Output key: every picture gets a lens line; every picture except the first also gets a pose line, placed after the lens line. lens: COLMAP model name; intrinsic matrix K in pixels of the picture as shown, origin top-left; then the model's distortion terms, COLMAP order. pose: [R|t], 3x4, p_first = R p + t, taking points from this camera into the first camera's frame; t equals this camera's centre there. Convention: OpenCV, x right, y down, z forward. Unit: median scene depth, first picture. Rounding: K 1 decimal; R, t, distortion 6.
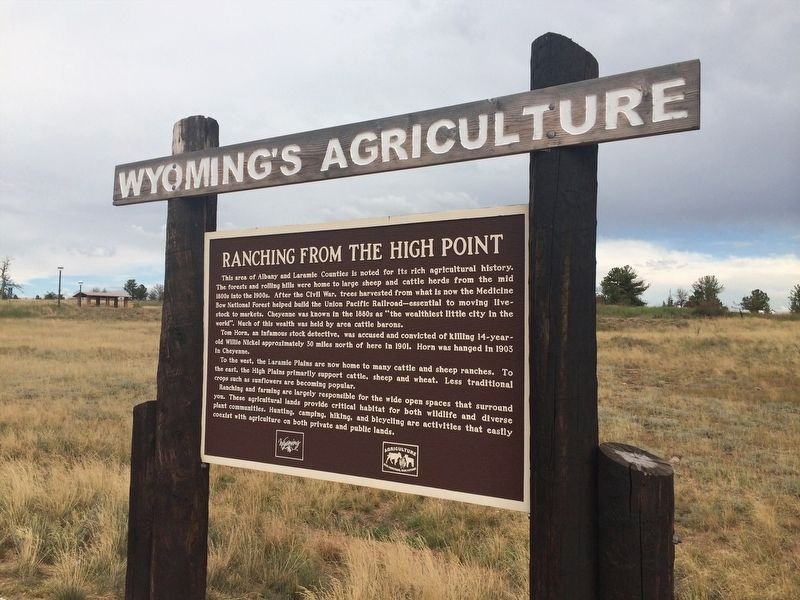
lens RADIAL K [[684.1, 0, 399.9], [0, 684.1, 299.8], [0, 0, 1]] dist [0.054426, -0.046678]
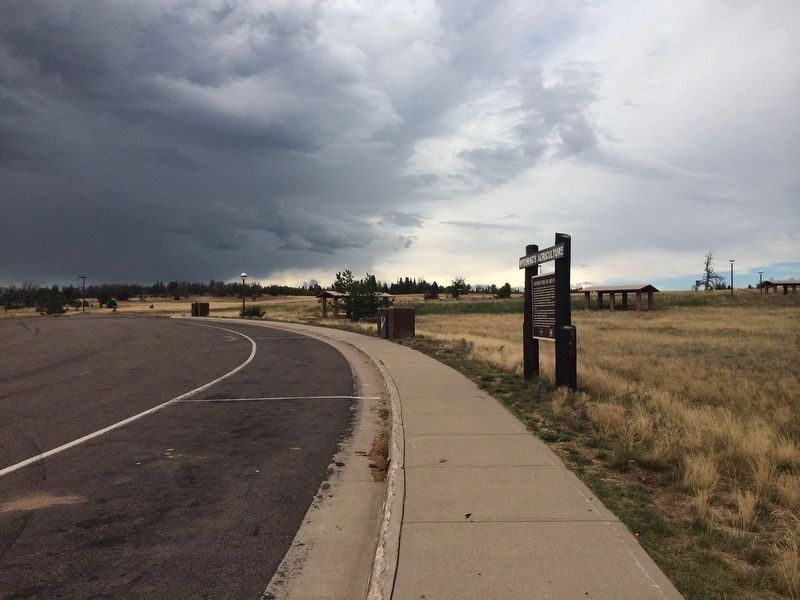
lens RADIAL K [[684.1, 0, 400.0], [0, 684.1, 301.1], [0, 0, 1]] dist [0.054426, -0.046678]
pose [[0.572996, -0.025446, -0.819163, 0.123354], [0.039665, 0.999208, -0.003293, 0.000964], [0.818598, -0.030606, 0.573551, -0.089548]]
